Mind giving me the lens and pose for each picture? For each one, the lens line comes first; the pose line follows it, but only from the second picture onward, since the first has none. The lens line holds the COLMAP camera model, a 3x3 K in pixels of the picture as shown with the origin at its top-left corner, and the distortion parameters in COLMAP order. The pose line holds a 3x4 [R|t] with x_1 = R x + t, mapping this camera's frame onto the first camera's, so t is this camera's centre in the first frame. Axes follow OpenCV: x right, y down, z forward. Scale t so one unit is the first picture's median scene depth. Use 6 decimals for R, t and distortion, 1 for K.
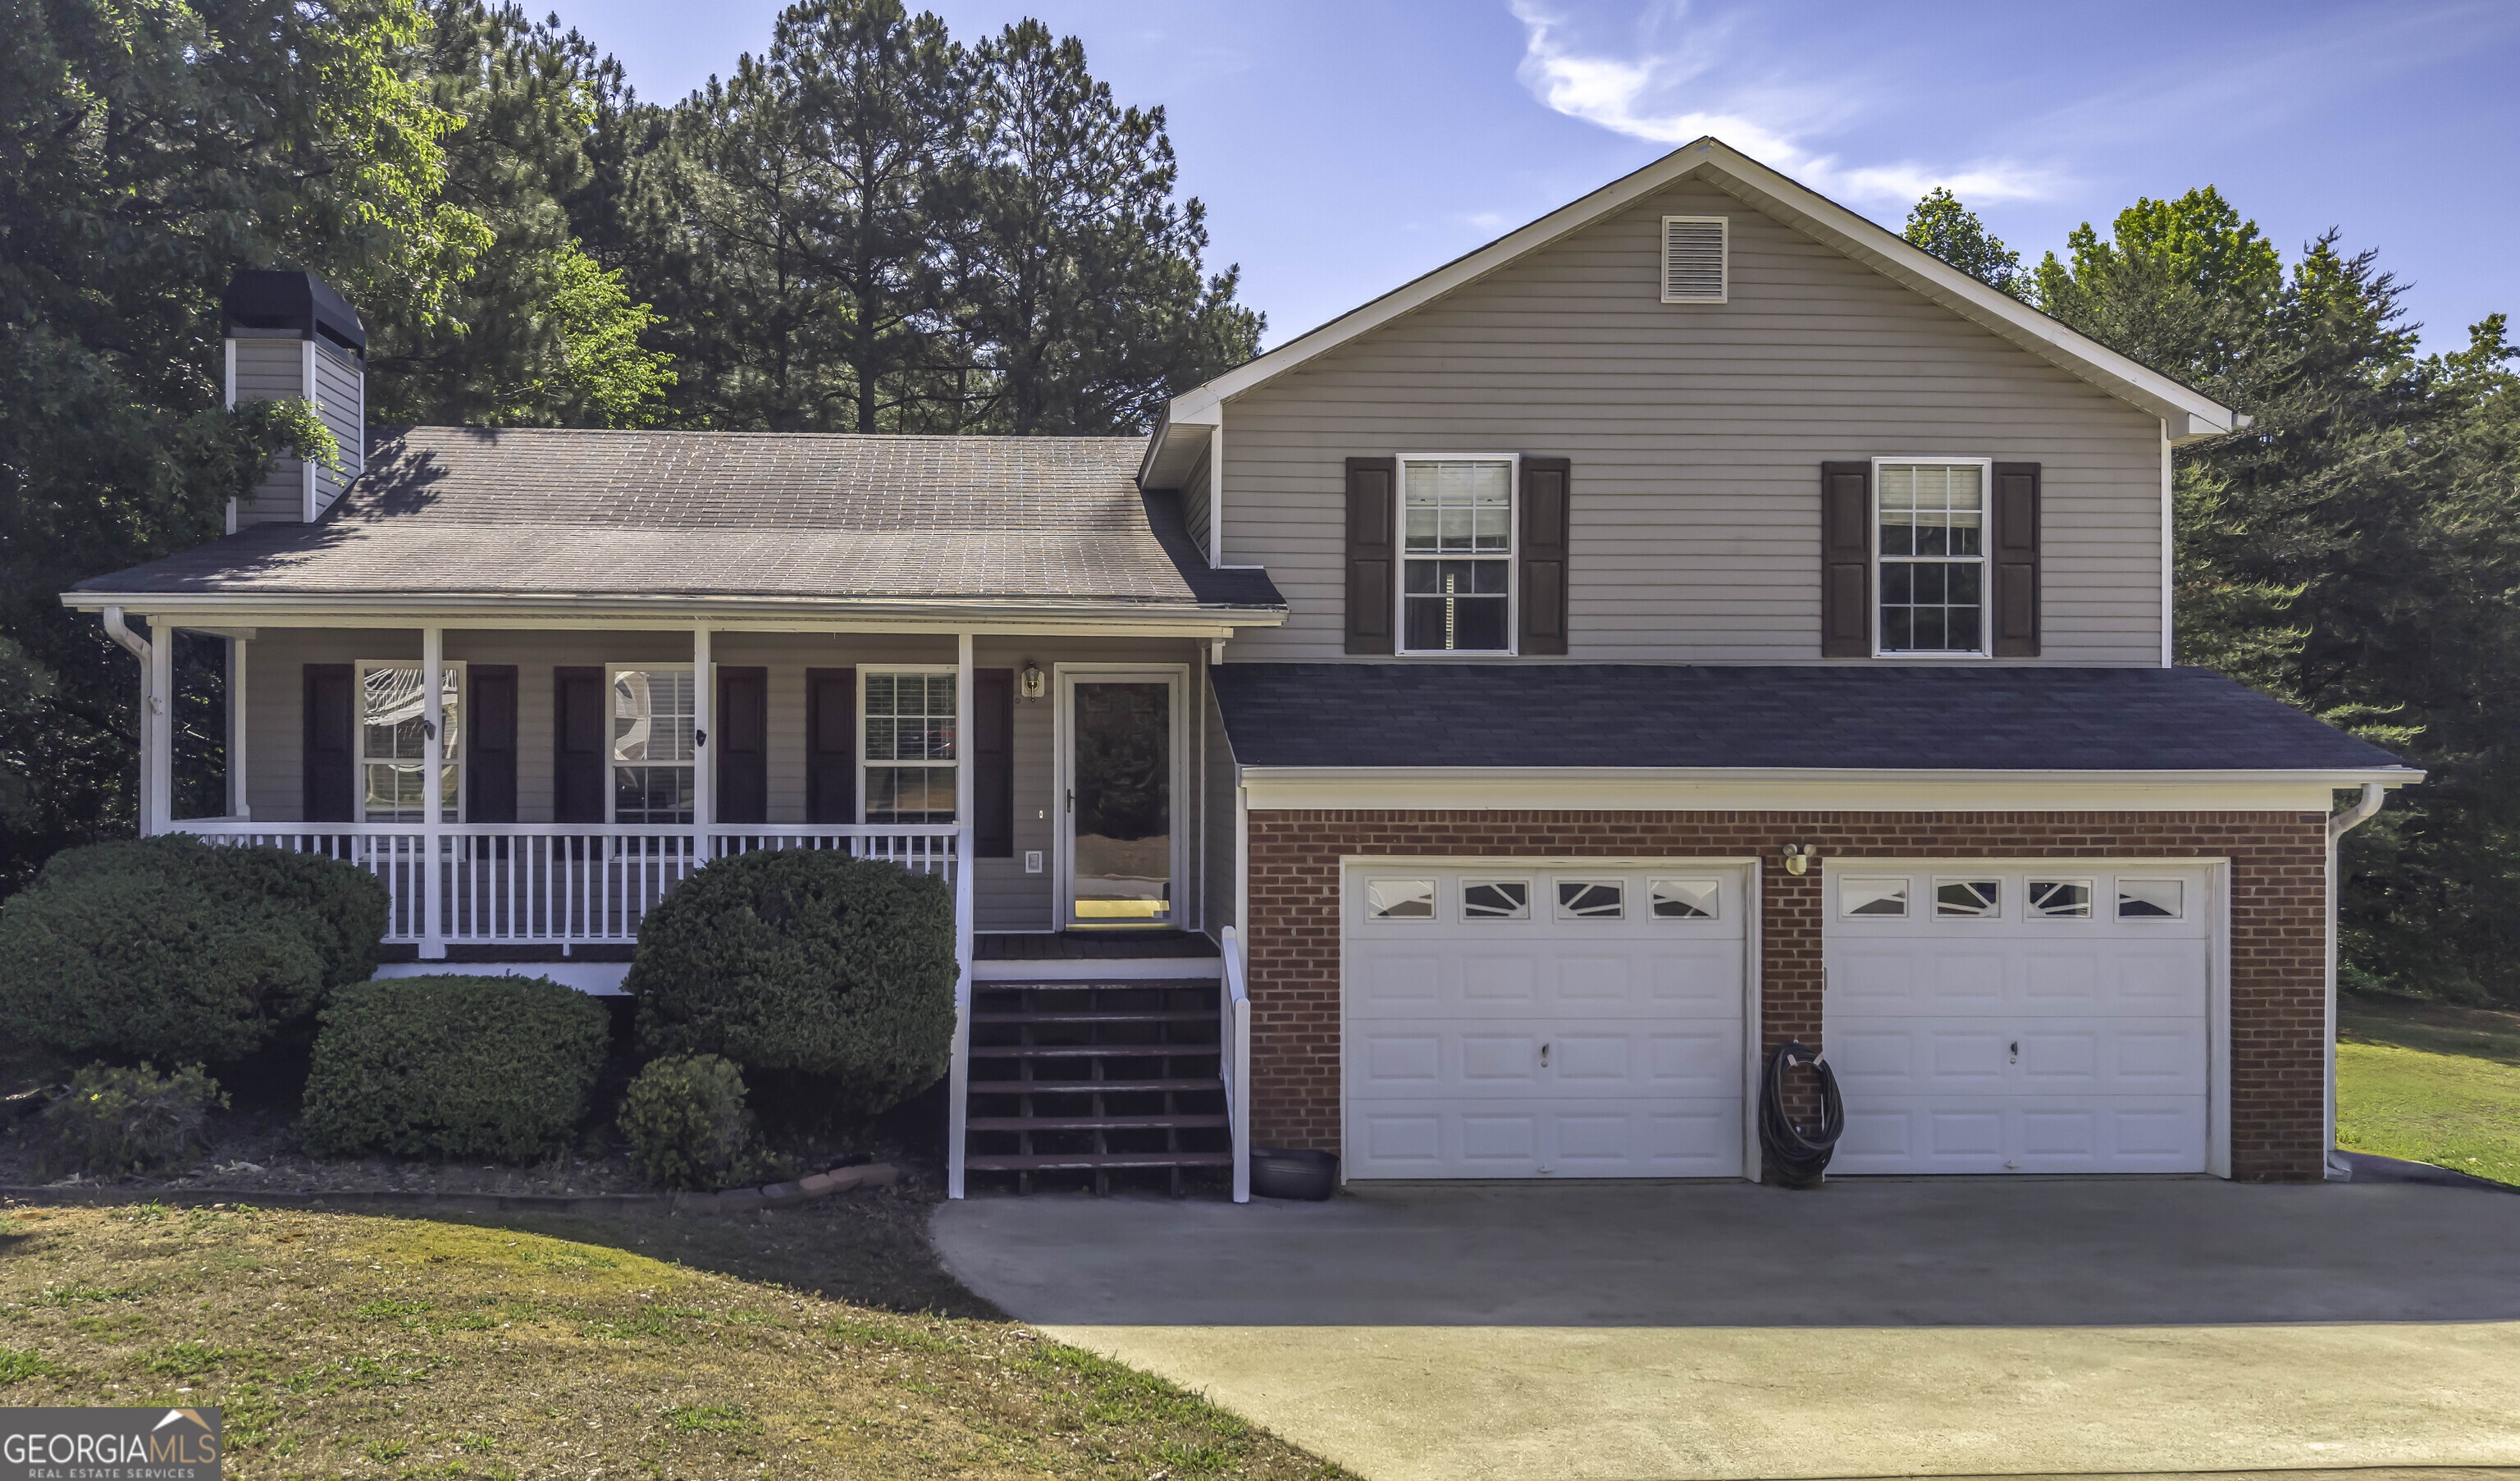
lens RADIAL K [[2034.2, 0, 1091.5], [0, 2034.2, 672.0], [0, 0, 1]] dist [0.051689, -0.098427]
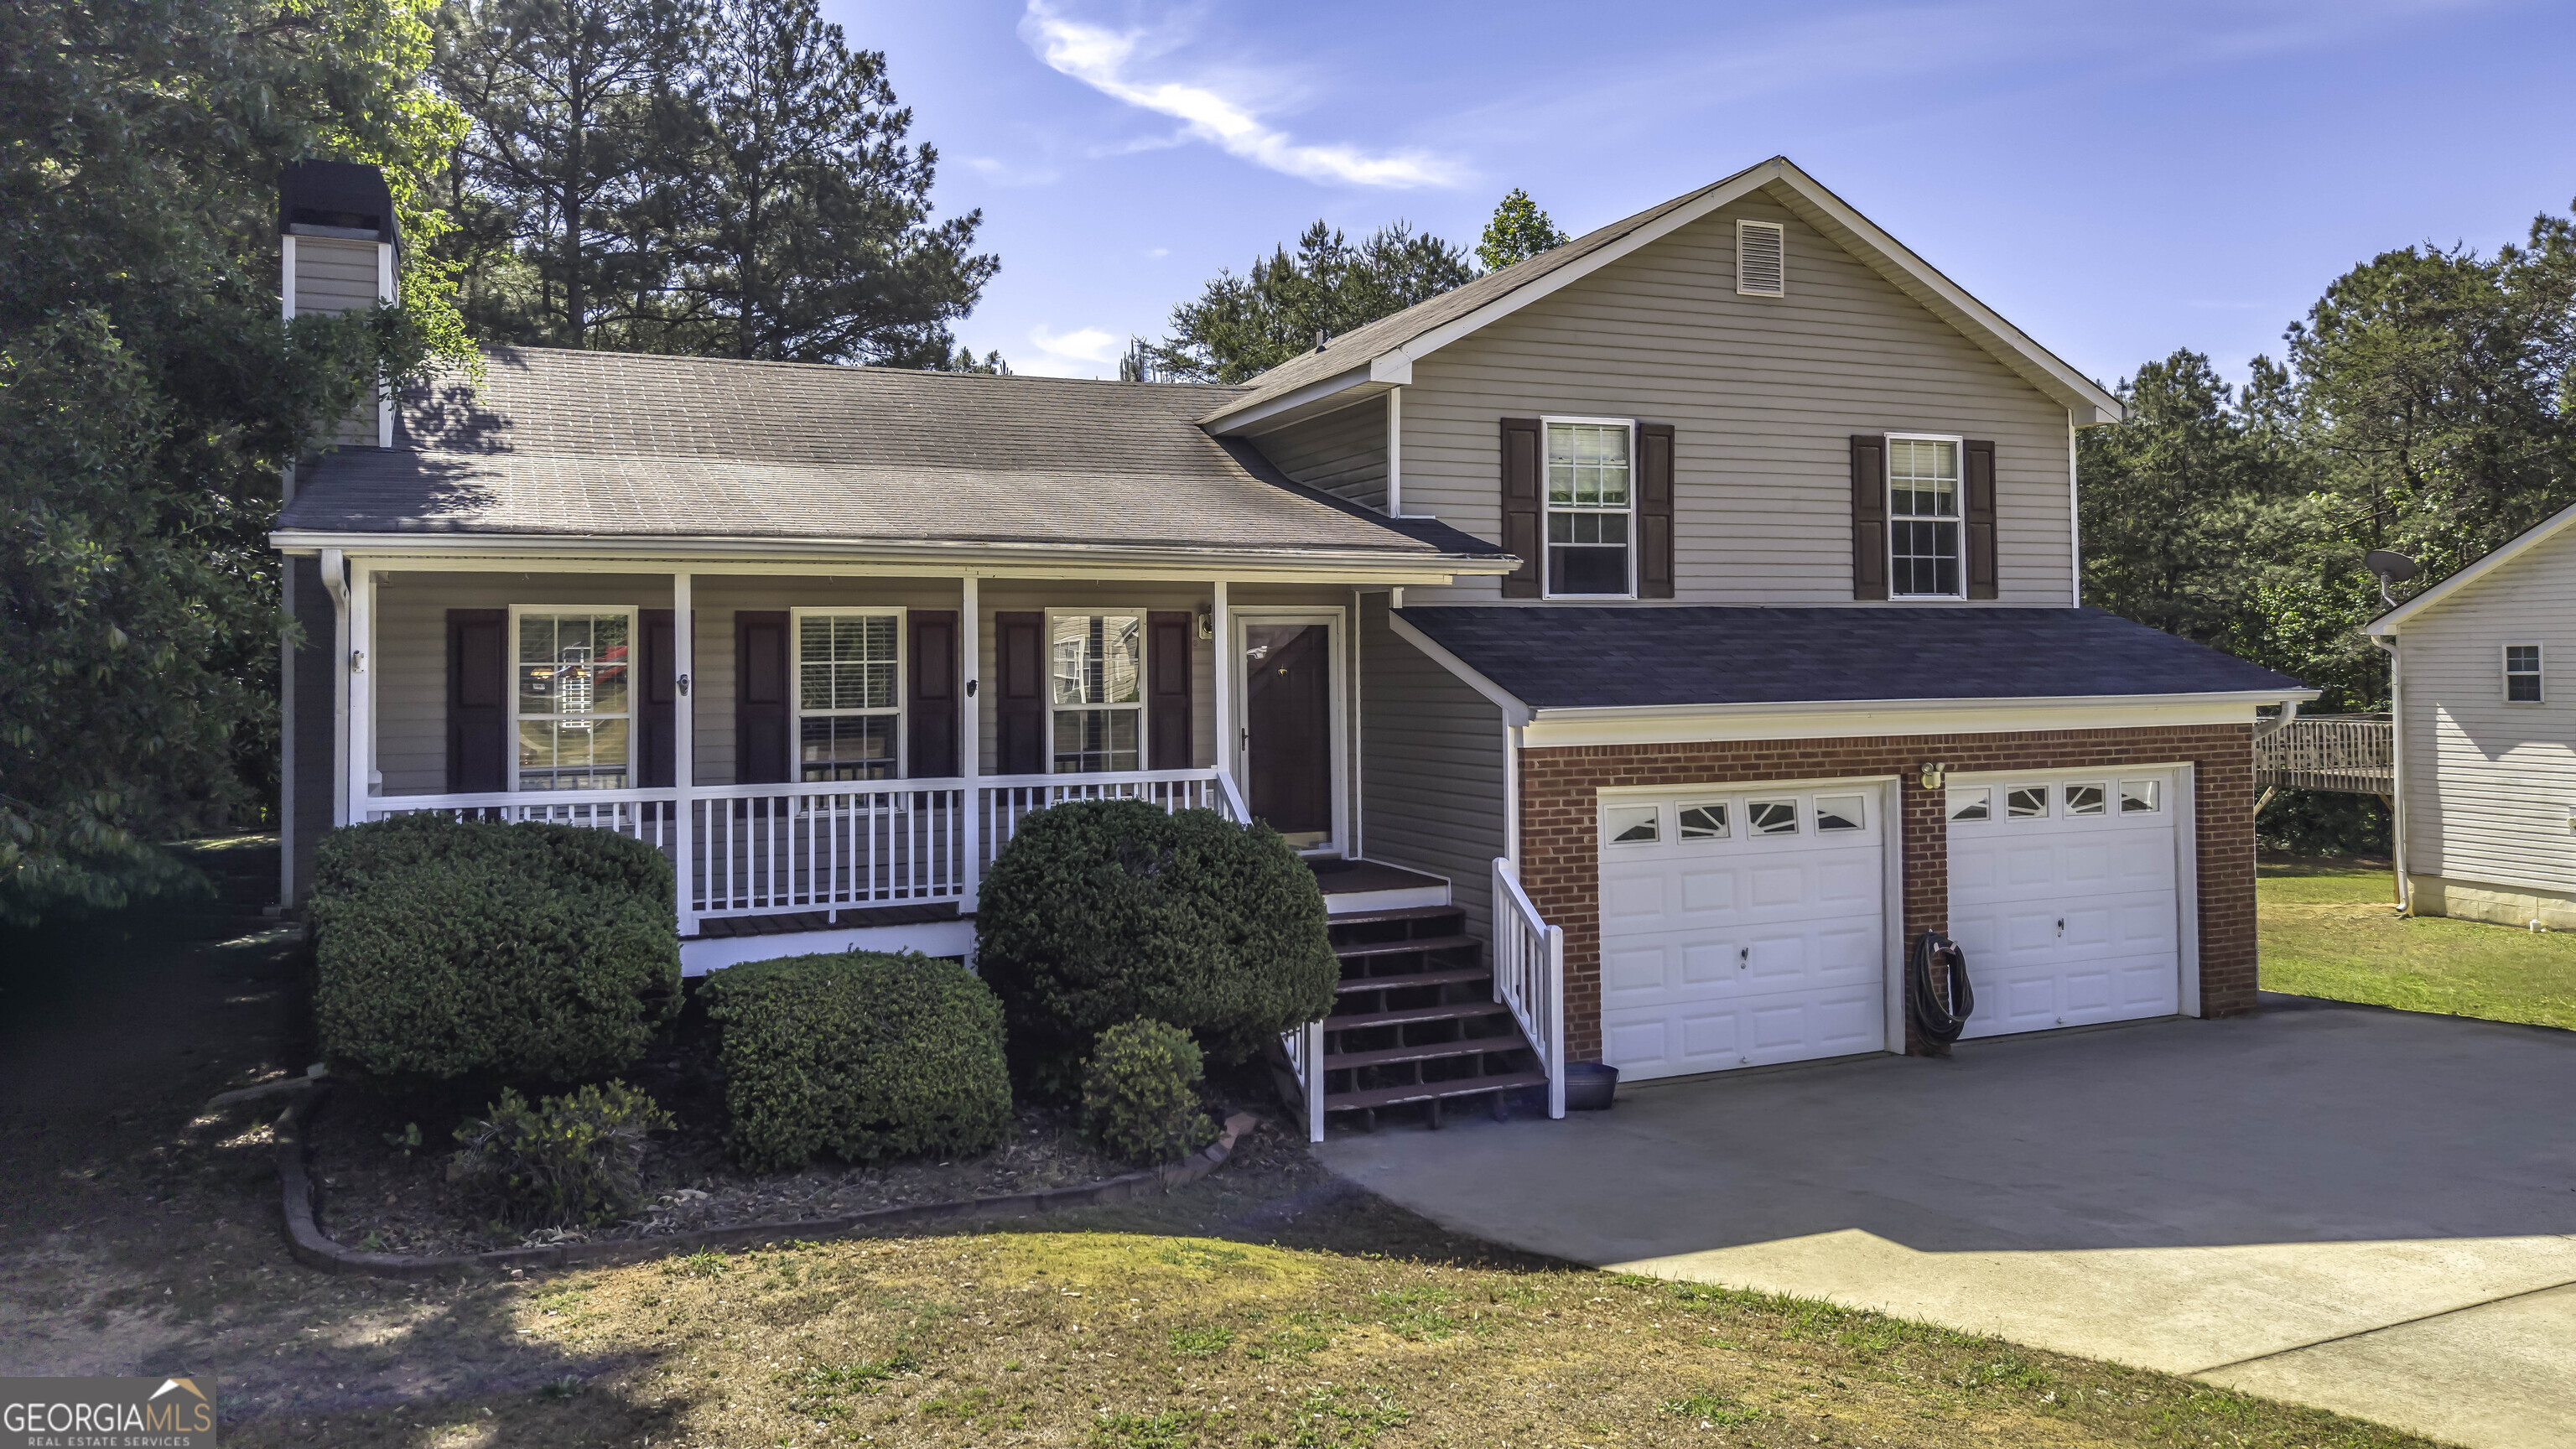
lens RADIAL K [[1875.9, 0, 1274.0], [0, 1875.9, 532.9], [0, 0, 1]] dist [0.002885, 0.002576]
pose [[0.931596, 0.011638, 0.363309, -0.393454], [-0.001939, 0.999632, -0.027051, -0.017957], [-0.363490, 0.024496, 0.931276, 0.122512]]
